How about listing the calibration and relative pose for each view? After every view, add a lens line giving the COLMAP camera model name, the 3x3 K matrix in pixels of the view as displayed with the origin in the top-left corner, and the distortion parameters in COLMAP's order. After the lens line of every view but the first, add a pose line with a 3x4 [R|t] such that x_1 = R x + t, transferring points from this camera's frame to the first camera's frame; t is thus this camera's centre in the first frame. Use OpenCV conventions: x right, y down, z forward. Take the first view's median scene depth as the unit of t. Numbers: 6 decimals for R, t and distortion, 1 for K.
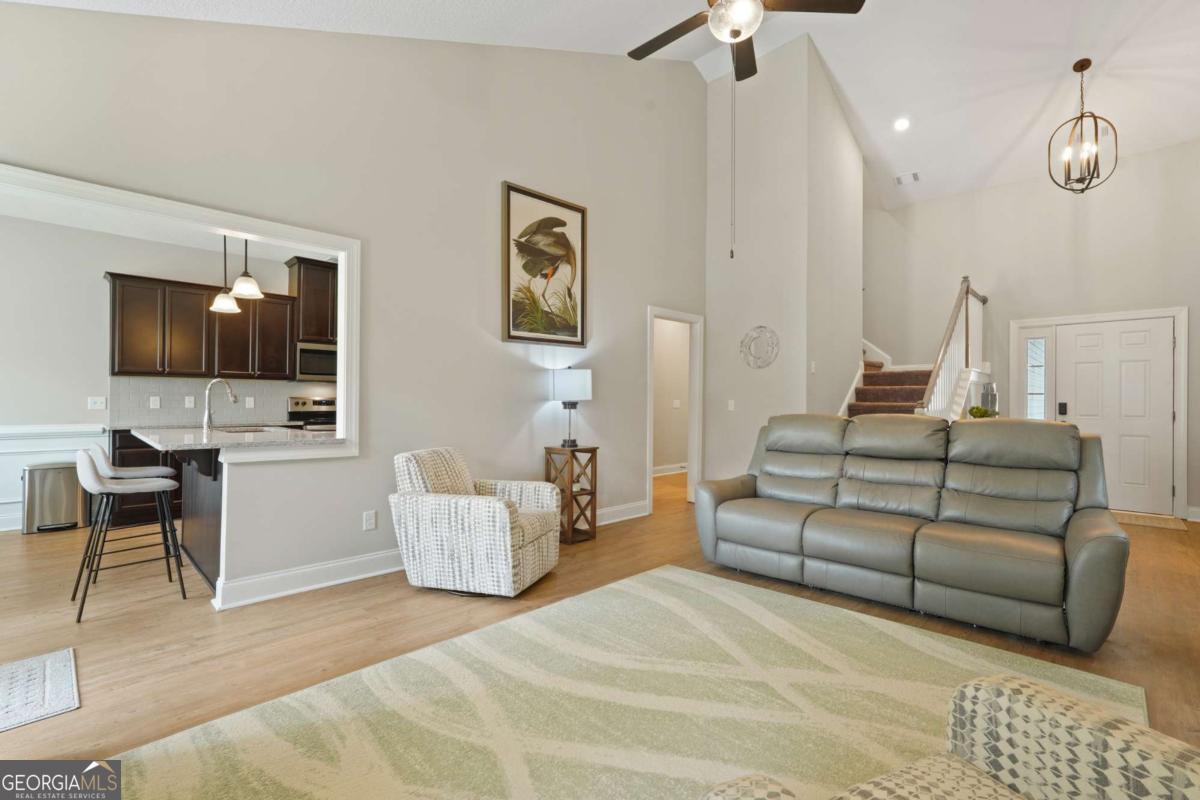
lens RADIAL K [[542.1, 0, 600.0], [0, 542.1, 400.0], [0, 0, 1]] dist [0.000572, 0.000036]
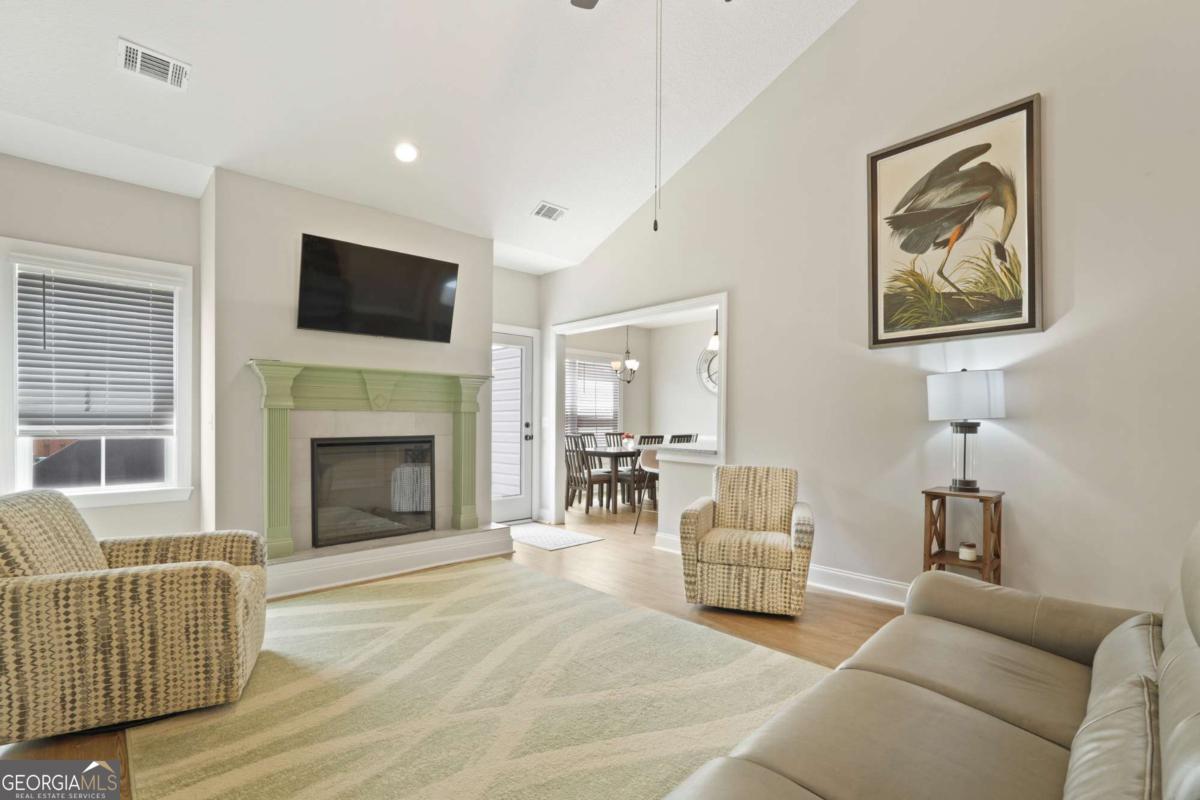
lens RADIAL K [[552.6, 0, 615.8], [0, 552.6, 424.3], [0, 0, 1]] dist [0.011744, 0.000136]
pose [[-0.021994, 0.001877, -0.999756, 0.636307], [-0.001831, 0.999996, 0.001918, 0.005115], [0.999756, 0.001872, -0.021990, 0.597408]]
